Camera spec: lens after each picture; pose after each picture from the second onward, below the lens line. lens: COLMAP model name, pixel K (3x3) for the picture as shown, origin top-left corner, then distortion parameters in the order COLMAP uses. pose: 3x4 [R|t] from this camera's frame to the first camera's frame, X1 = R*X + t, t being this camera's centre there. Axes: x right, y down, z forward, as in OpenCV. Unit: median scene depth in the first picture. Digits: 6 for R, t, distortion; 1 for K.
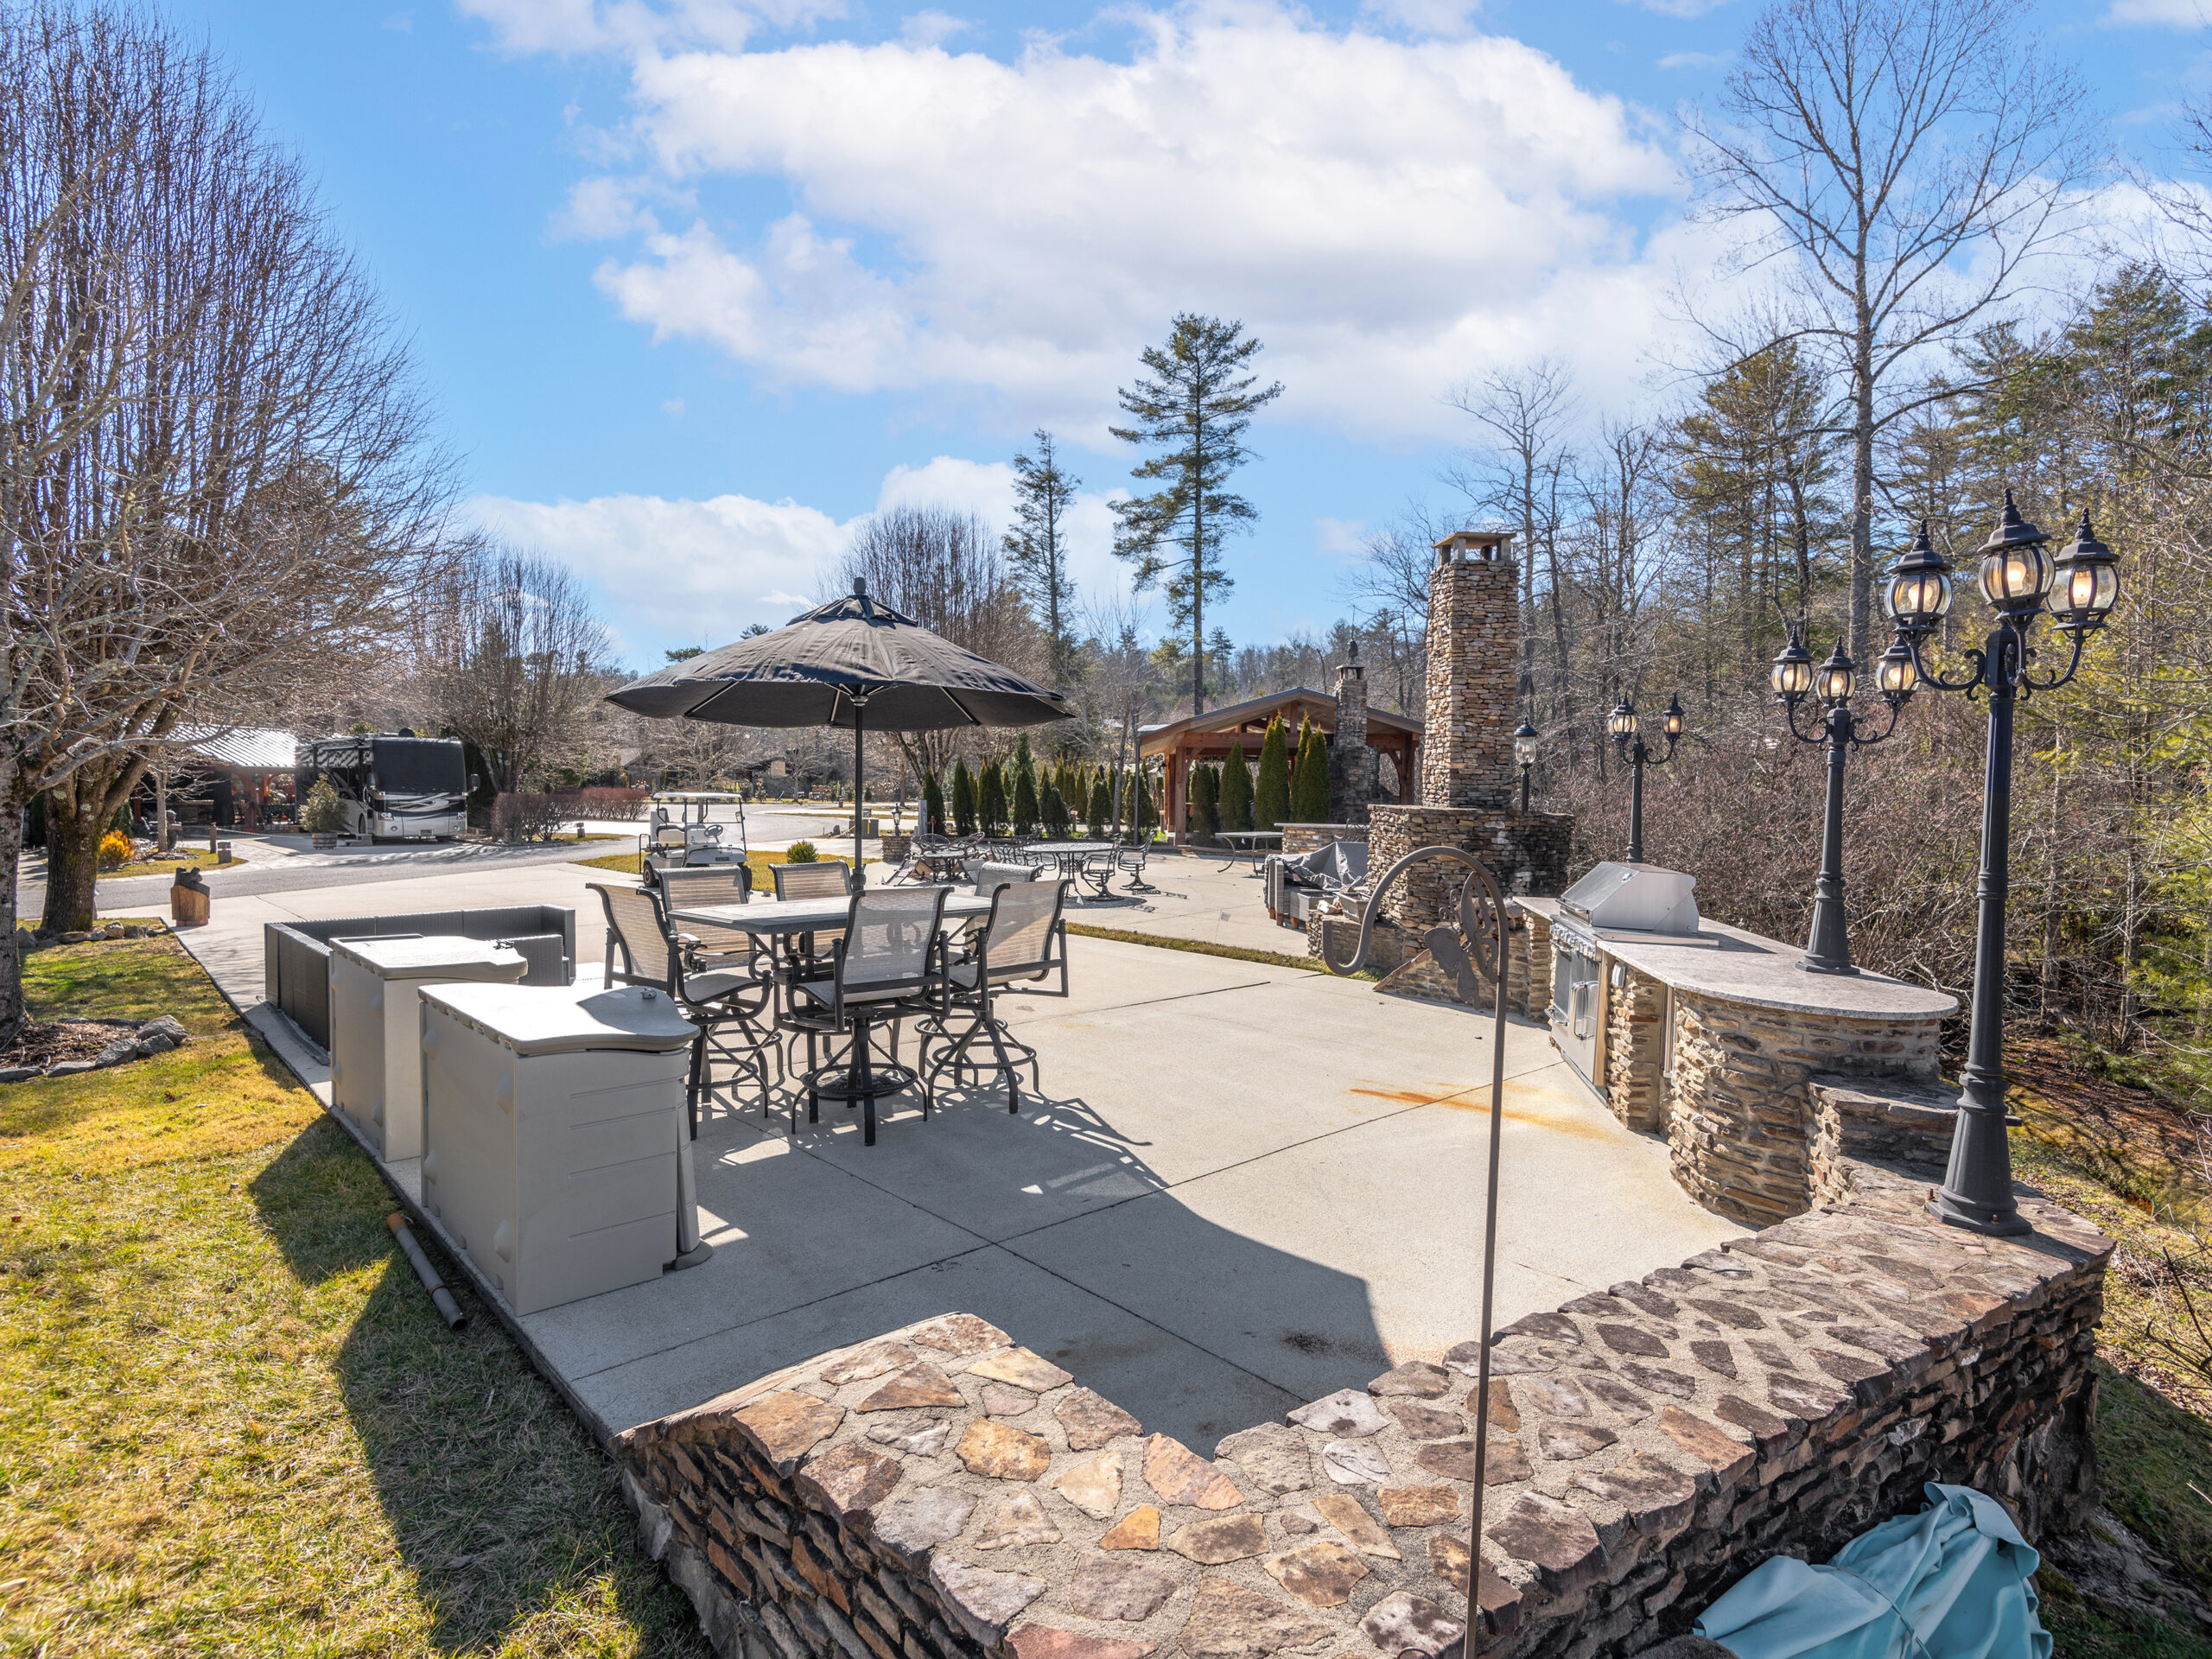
lens RADIAL K [[1126.3, 0, 1120.3], [0, 1126.3, 833.6], [0, 0, 1]] dist [0.030492, -0.021007]
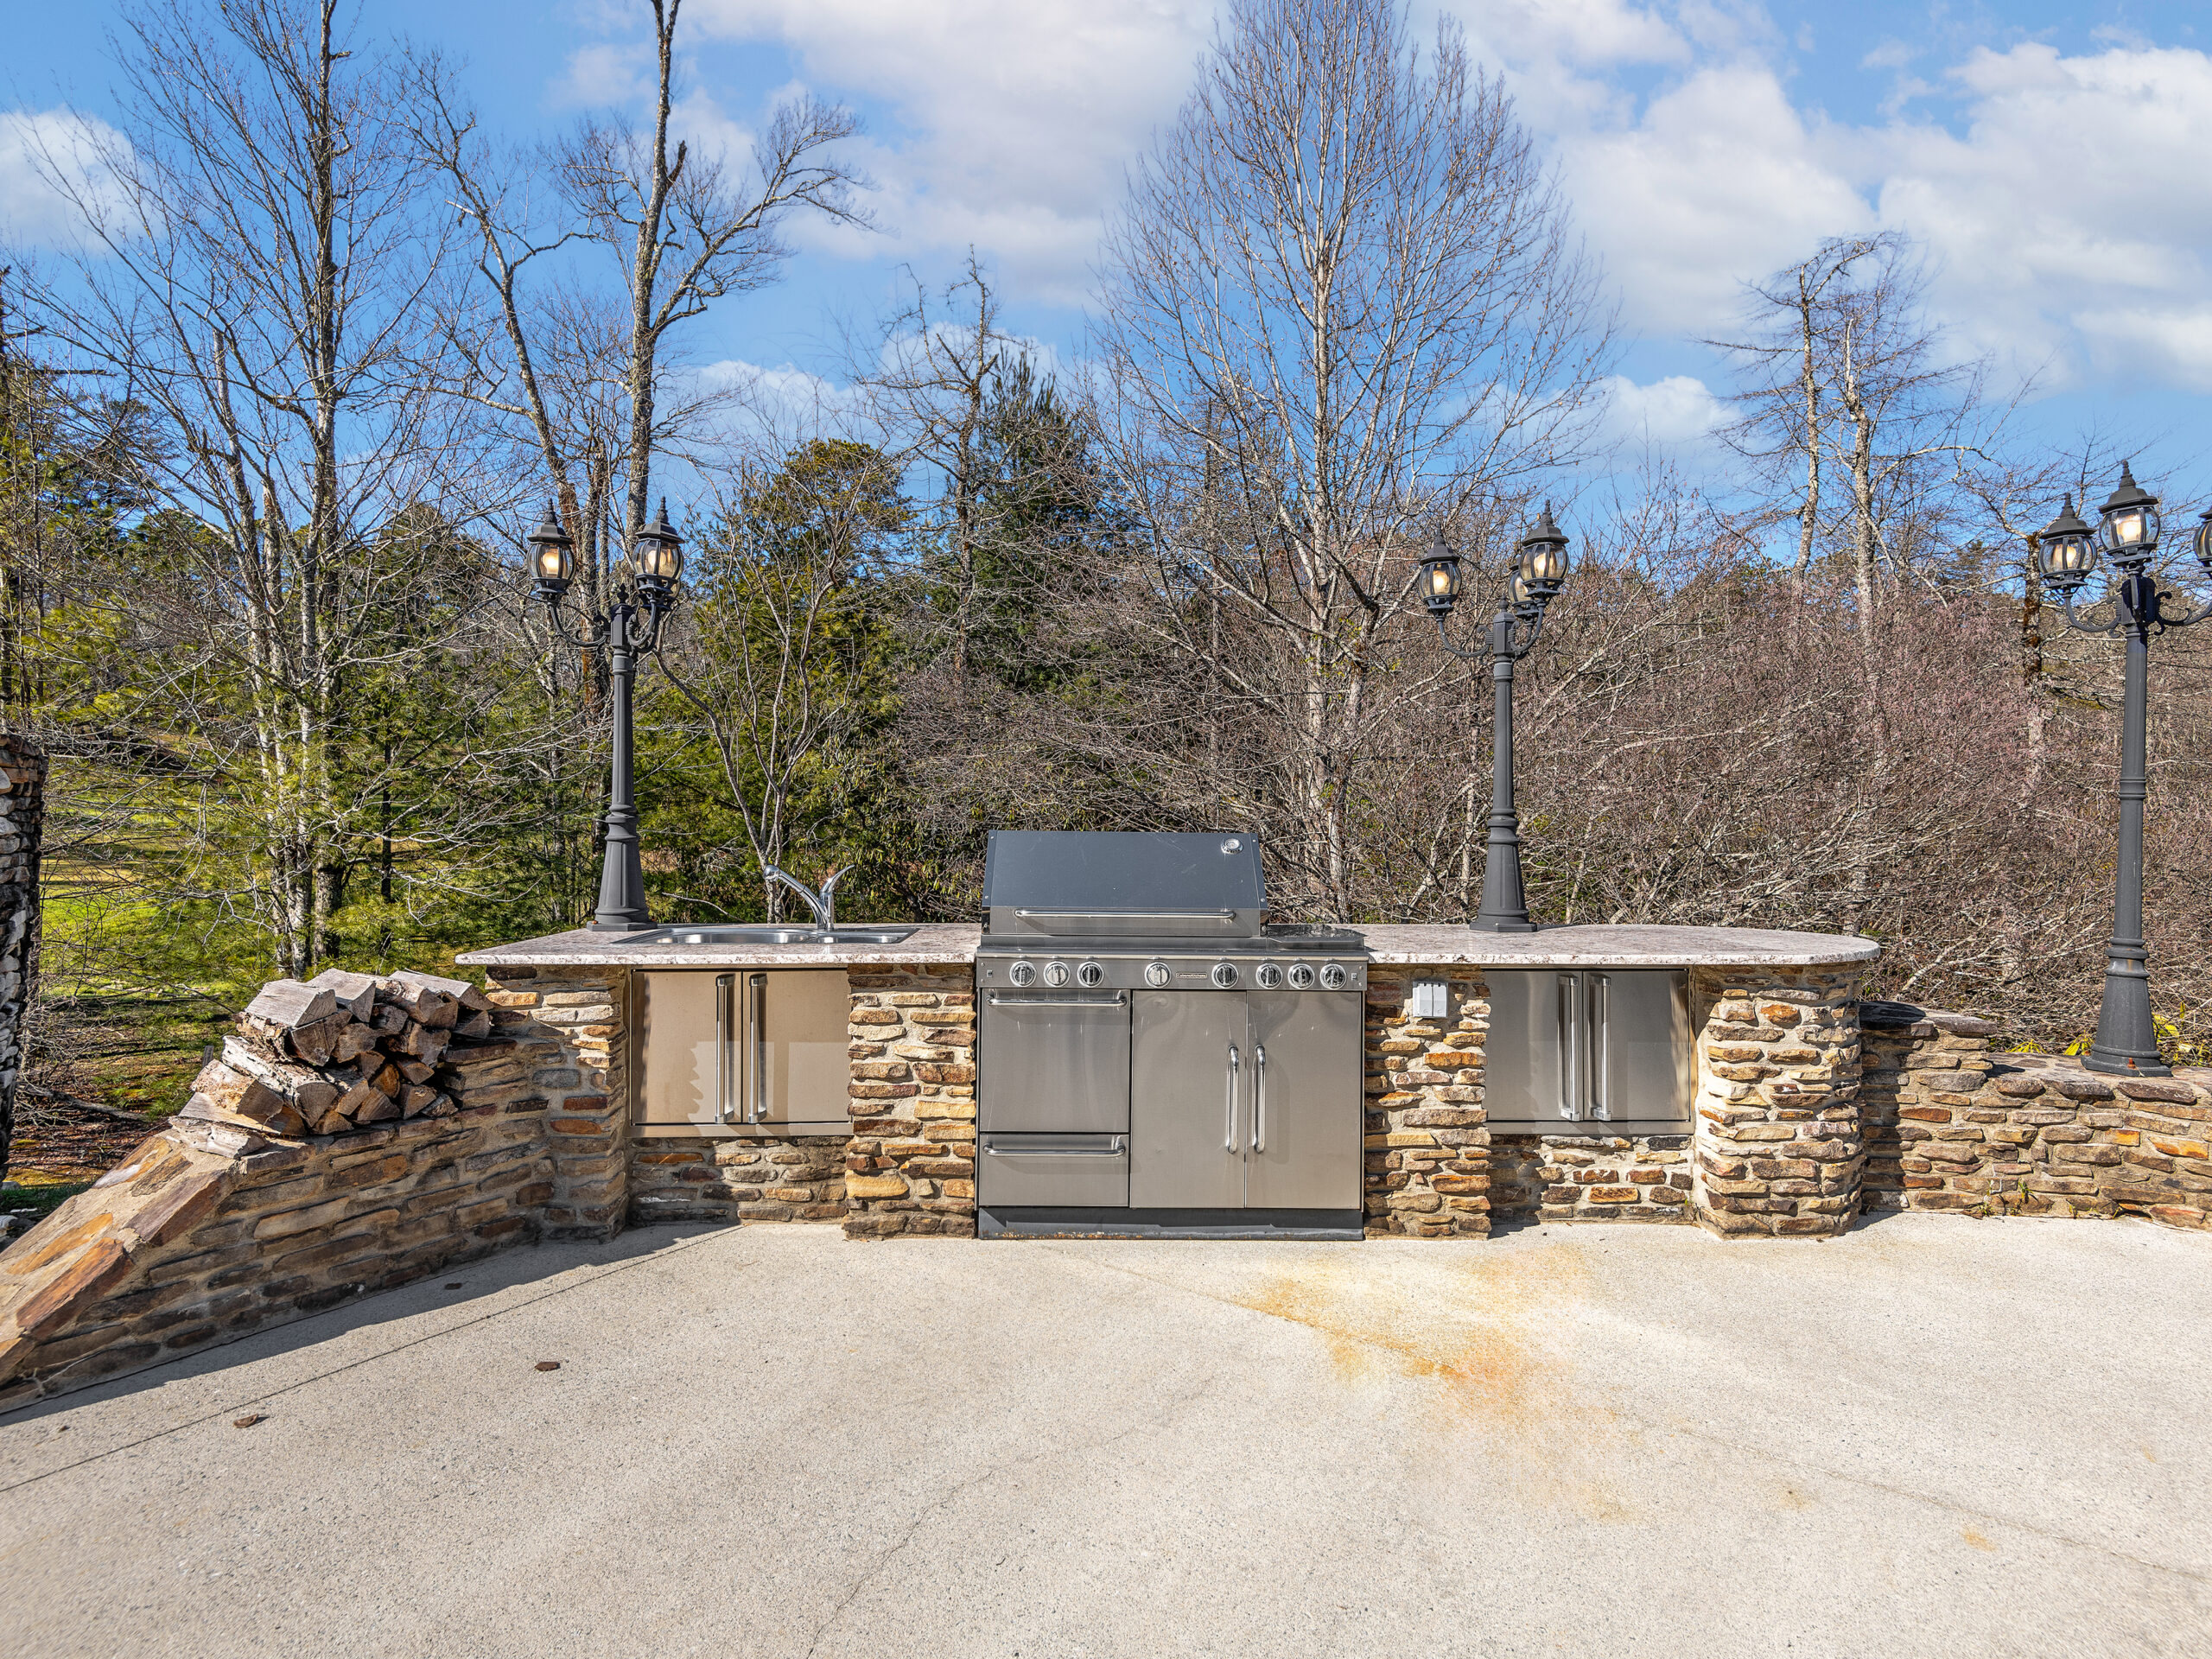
lens RADIAL K [[1126.3, 0, 1111.8], [0, 1126.3, 816.1], [0, 0, 1]] dist [0.030492, -0.021007]
pose [[-0.207737, -0.026382, 0.977829, -0.106659], [0.024264, 0.999190, 0.032113, 0.005467], [-0.977884, 0.030397, -0.206929, 1.301053]]
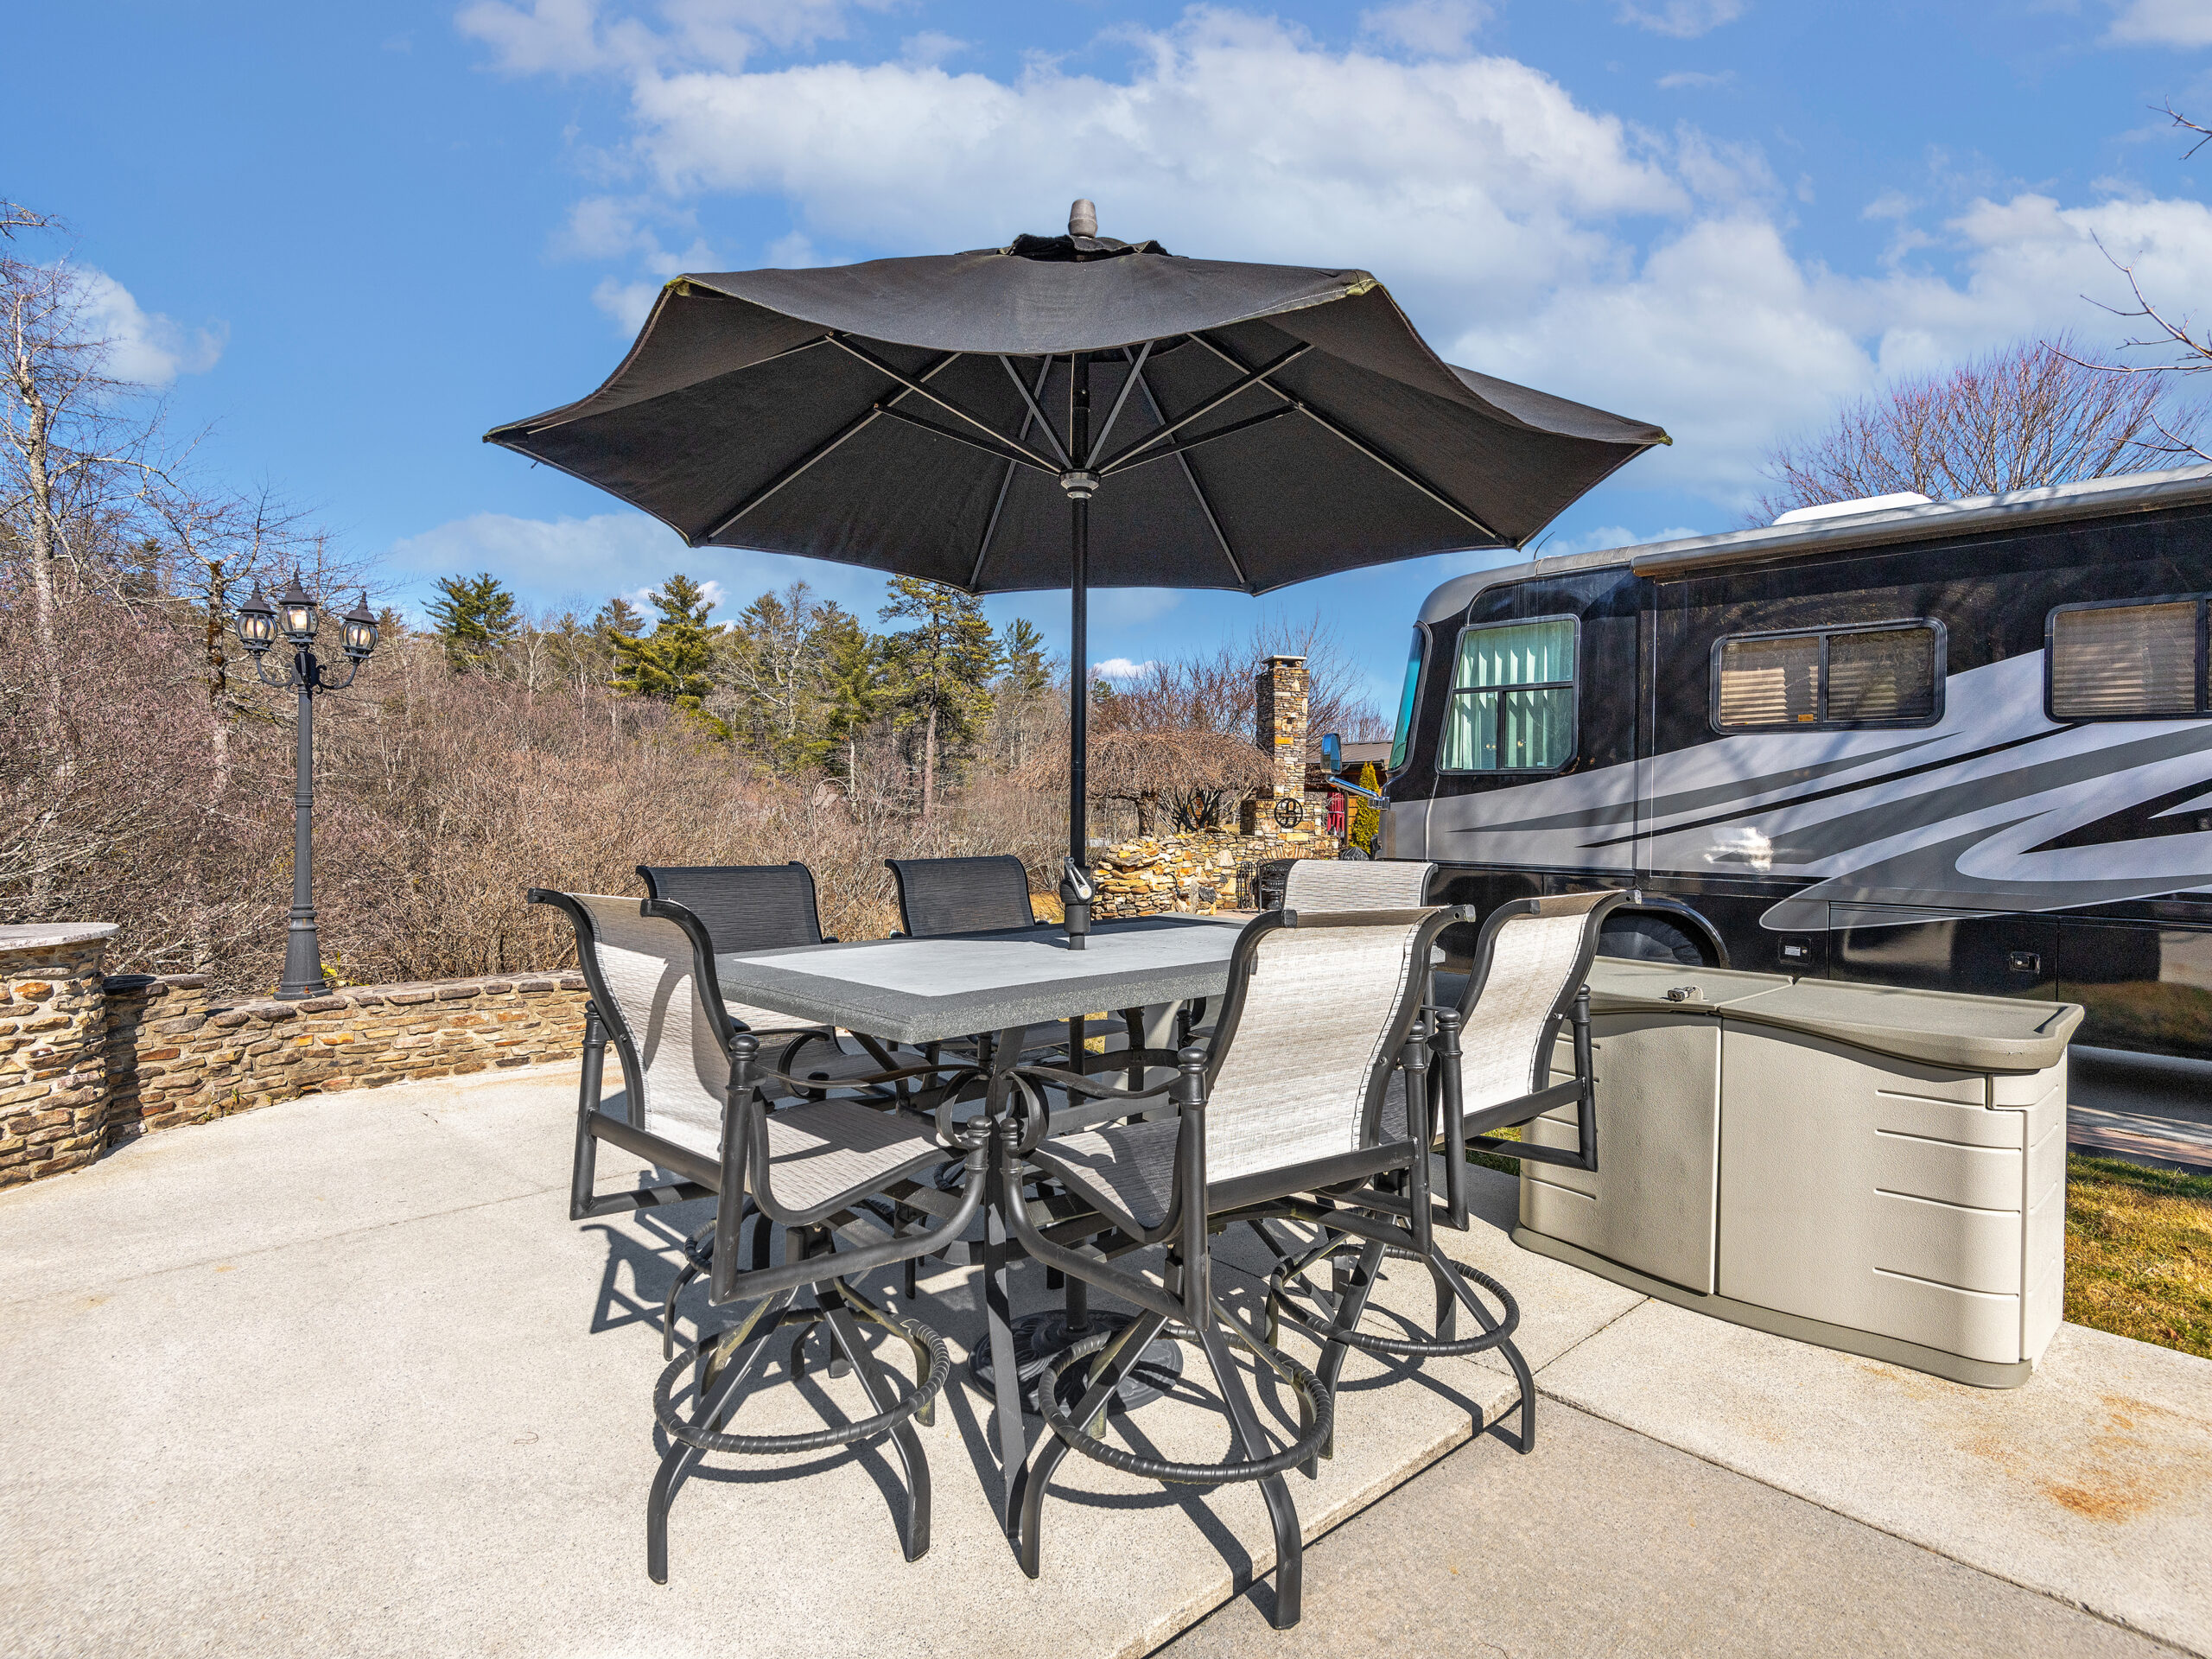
lens RADIAL K [[1126.3, 0, 1106.2], [0, 1126.3, 823.6], [0, 0, 1]] dist [0.030492, -0.021007]
pose [[-0.999745, -0.016315, 0.015640, -0.268757], [-0.015669, 0.999053, 0.040578, -0.003740], [-0.016288, 0.040323, -0.999054, 1.524733]]
